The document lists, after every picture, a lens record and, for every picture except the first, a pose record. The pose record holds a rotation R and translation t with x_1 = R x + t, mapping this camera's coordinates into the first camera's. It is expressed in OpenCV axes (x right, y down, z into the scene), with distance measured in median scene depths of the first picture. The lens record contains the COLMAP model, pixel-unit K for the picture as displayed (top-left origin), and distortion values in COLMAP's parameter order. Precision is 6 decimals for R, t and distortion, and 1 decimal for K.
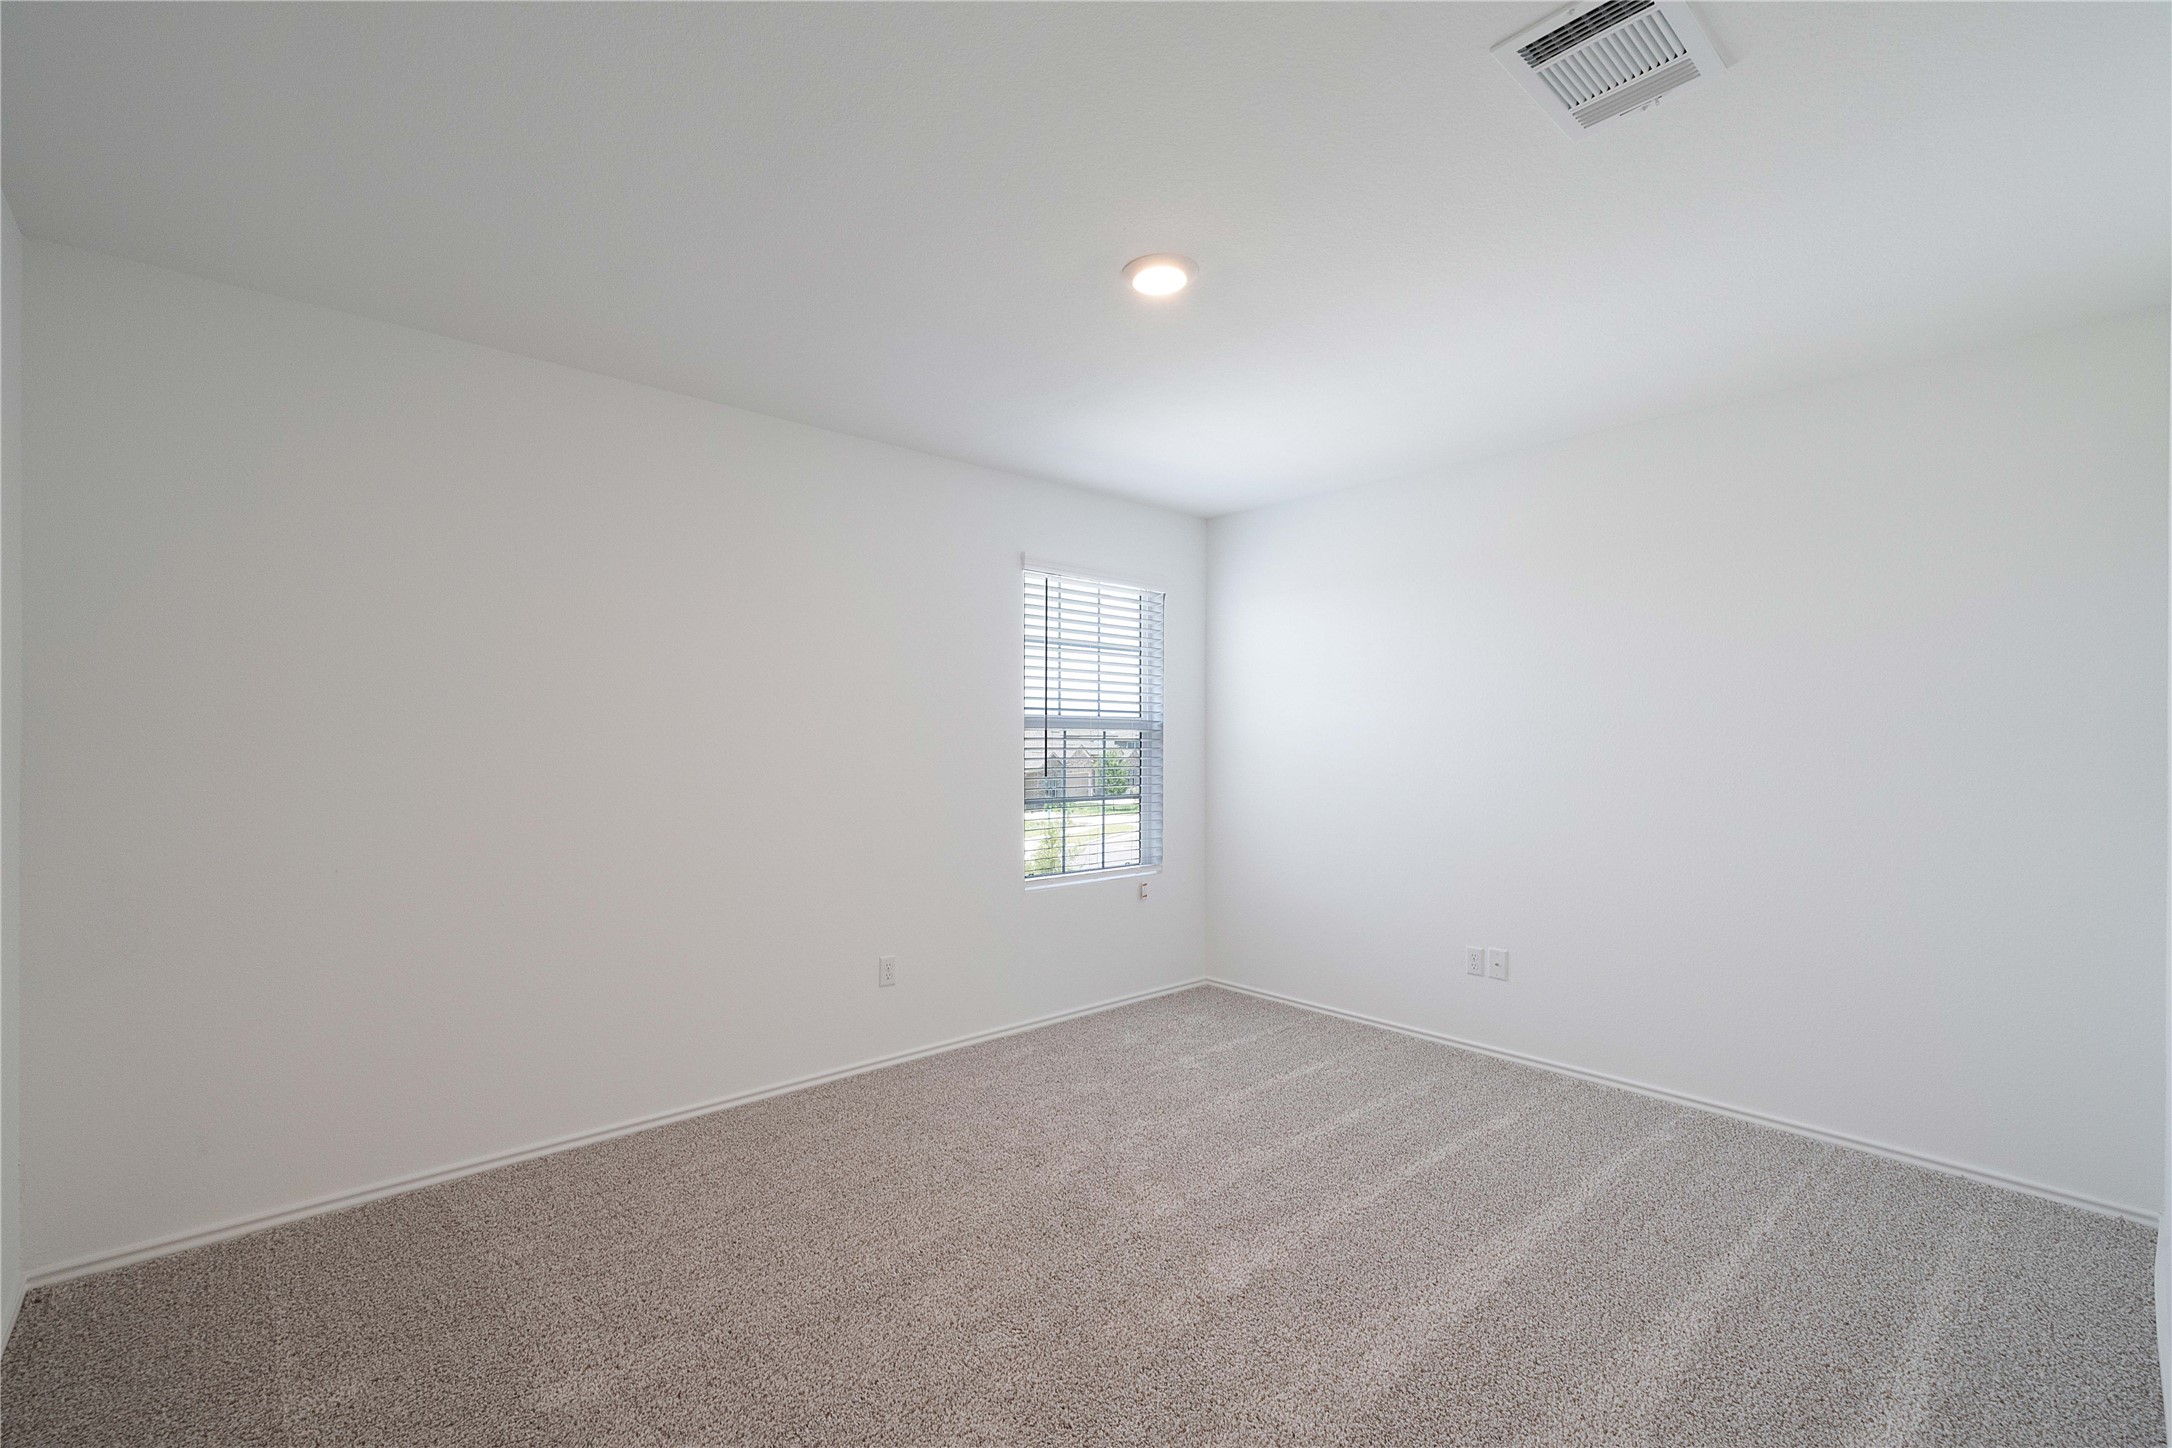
lens RADIAL K [[943.1, 0, 1082.4], [0, 943.1, 737.8], [0, 0, 1]] dist [0.002001, -0.000123]
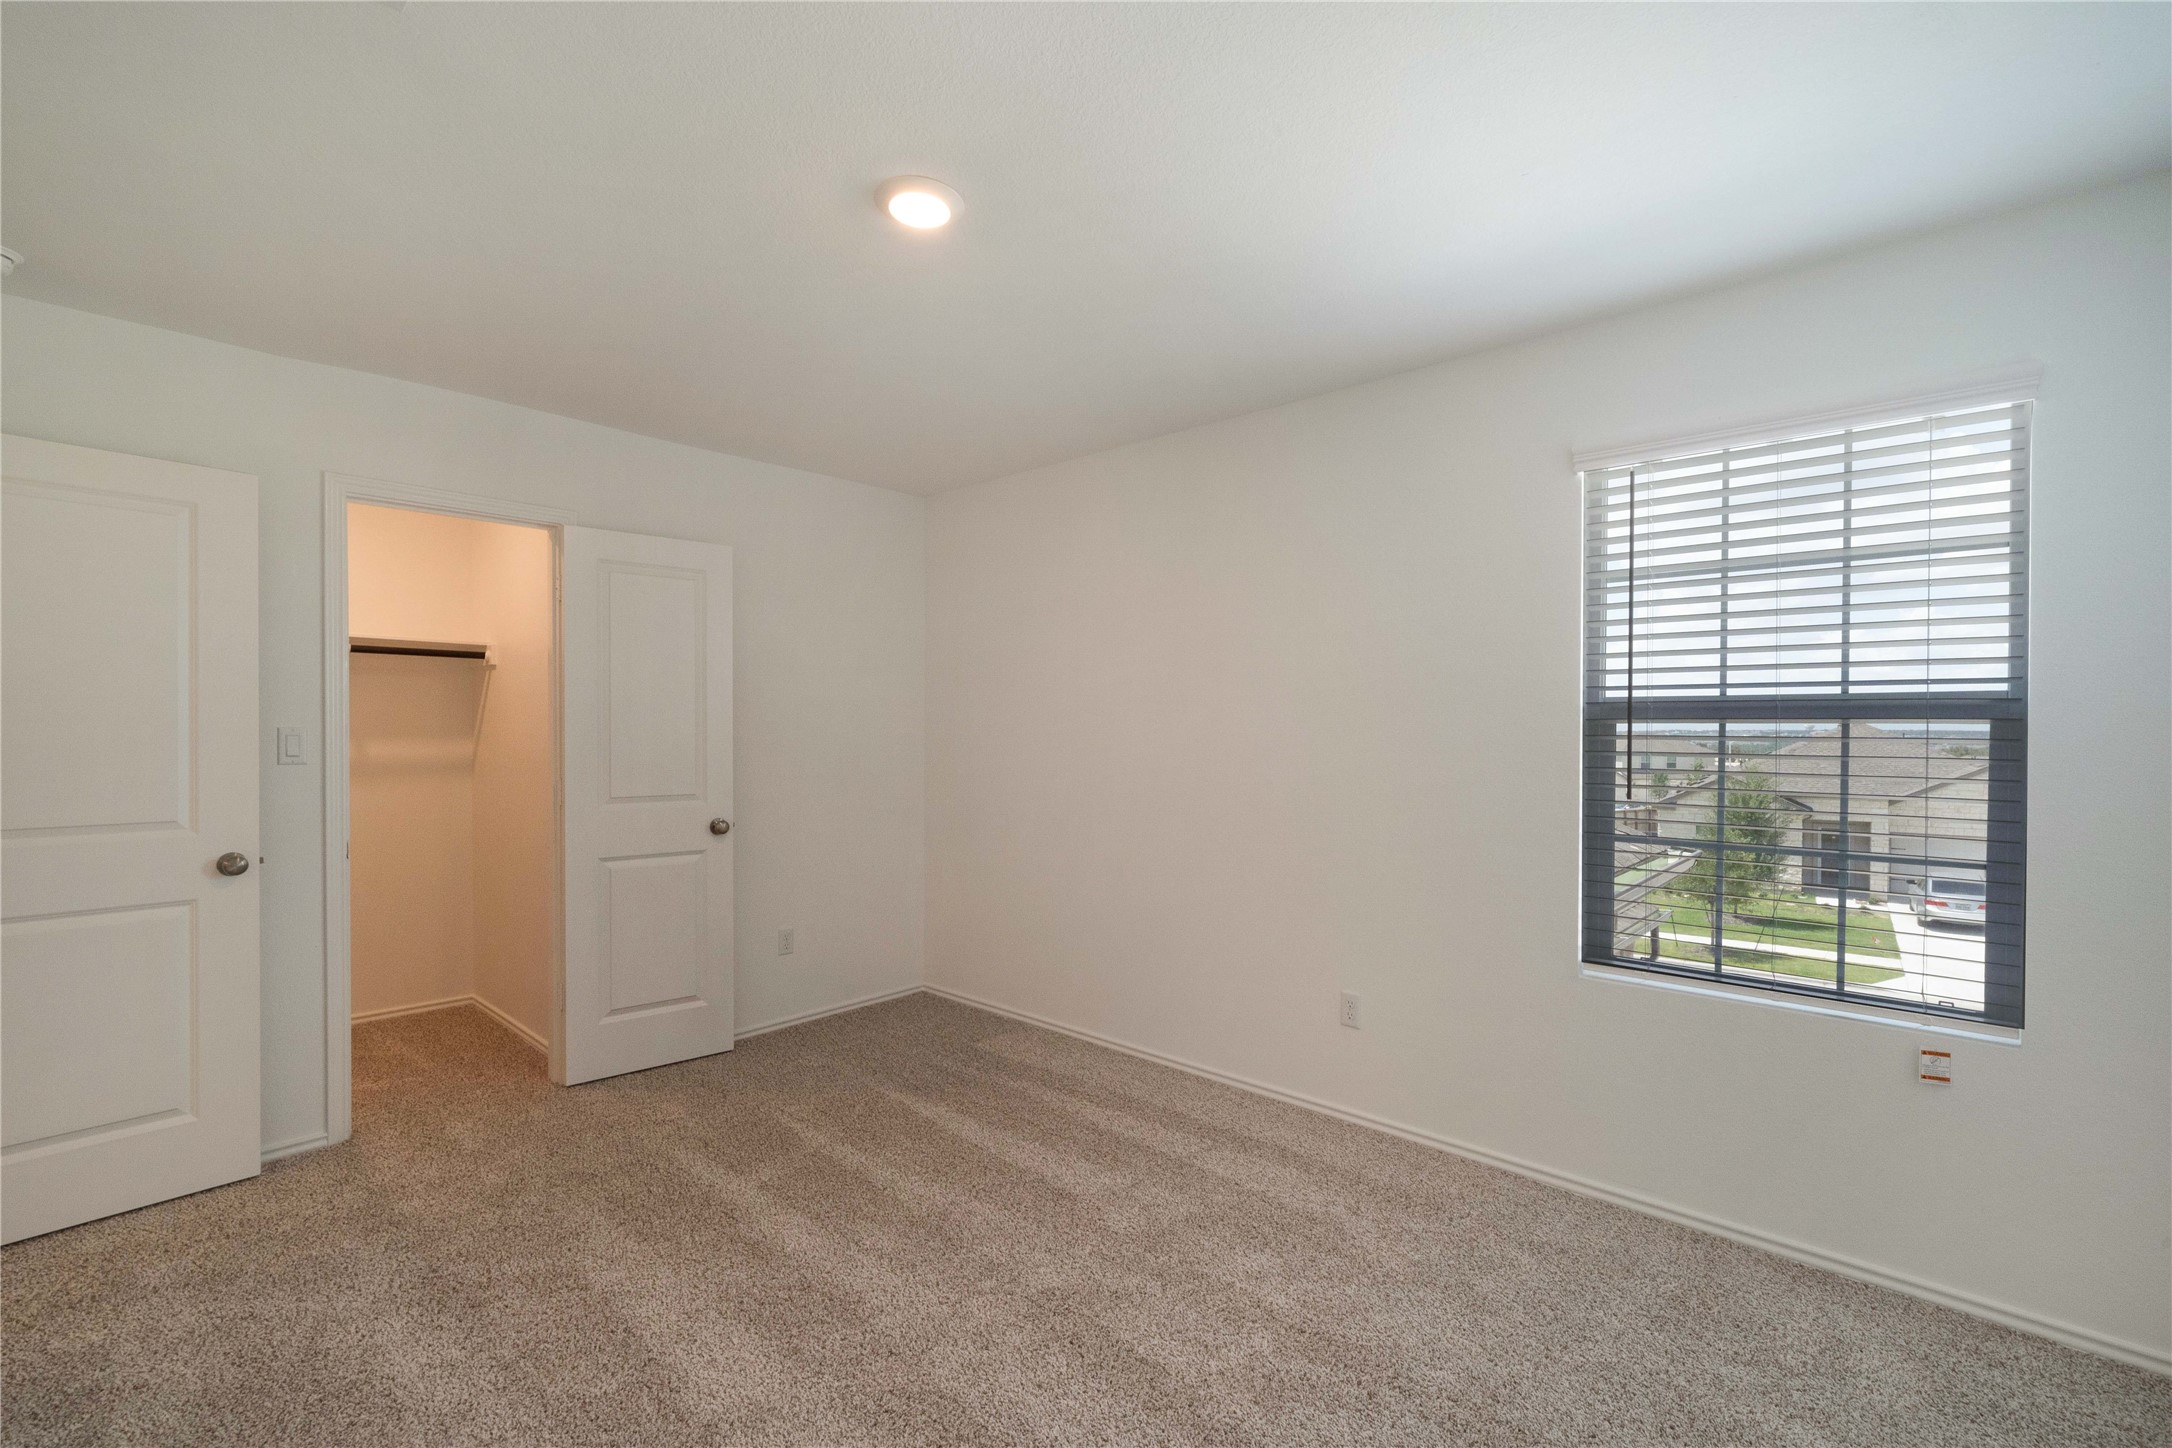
lens RADIAL K [[943.1, 0, 1082.4], [0, 943.1, 737.8], [0, 0, 1]] dist [0.002001, -0.000123]
pose [[0.095309, 0.011793, -0.995378, 0.538722], [0.000952, 0.999928, 0.011938, -0.006402], [0.995447, -0.002085, 0.095291, 0.598125]]
